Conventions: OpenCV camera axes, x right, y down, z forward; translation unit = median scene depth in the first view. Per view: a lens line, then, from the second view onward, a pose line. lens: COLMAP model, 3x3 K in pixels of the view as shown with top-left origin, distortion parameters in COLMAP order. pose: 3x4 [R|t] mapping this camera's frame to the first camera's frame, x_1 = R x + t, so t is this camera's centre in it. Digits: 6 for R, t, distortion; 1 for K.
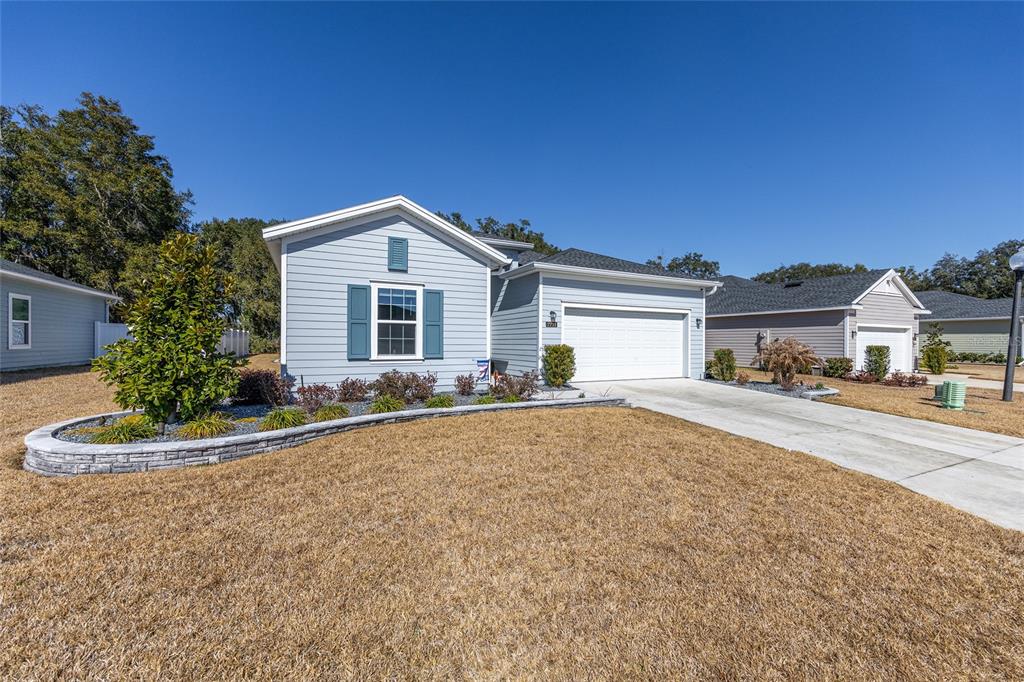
lens RADIAL K [[411.4, 0, 512.1], [0, 411.4, 338.3], [0, 0, 1]] dist [-0.001647, 0.000115]
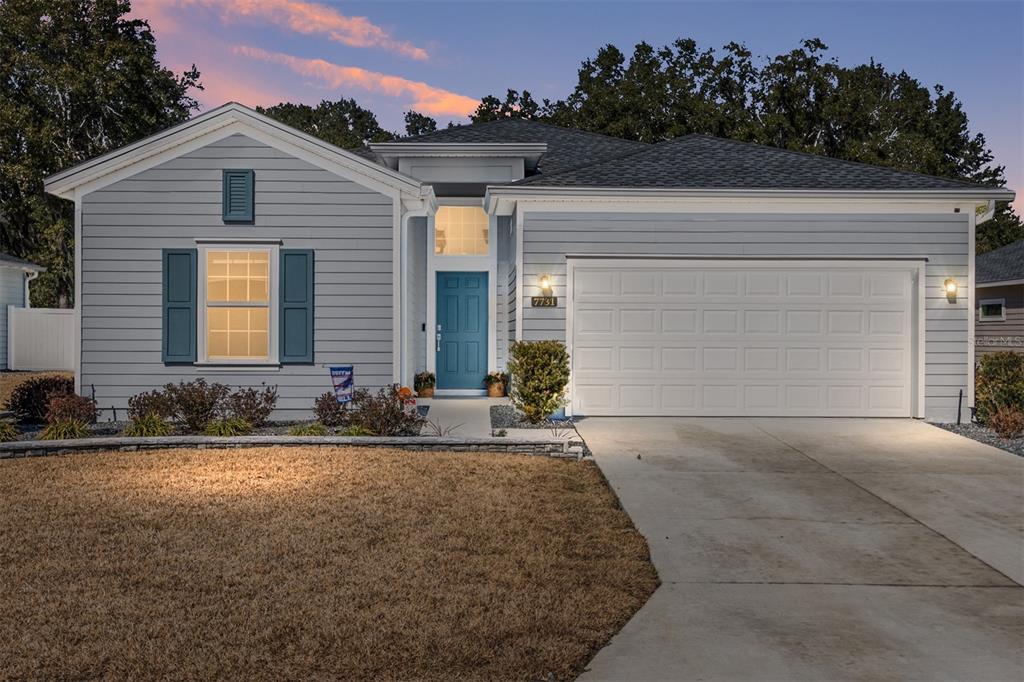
lens RADIAL K [[998.3, 0, 512.0], [0, 998.3, 341.0], [0, 0, 1]] dist [-0.006289, -0.008572]
pose [[0.900225, 0.002539, -0.435417, 0.762178], [0.004587, 0.999872, 0.015314, -0.005456], [0.435401, -0.015783, 0.900098, -0.186481]]
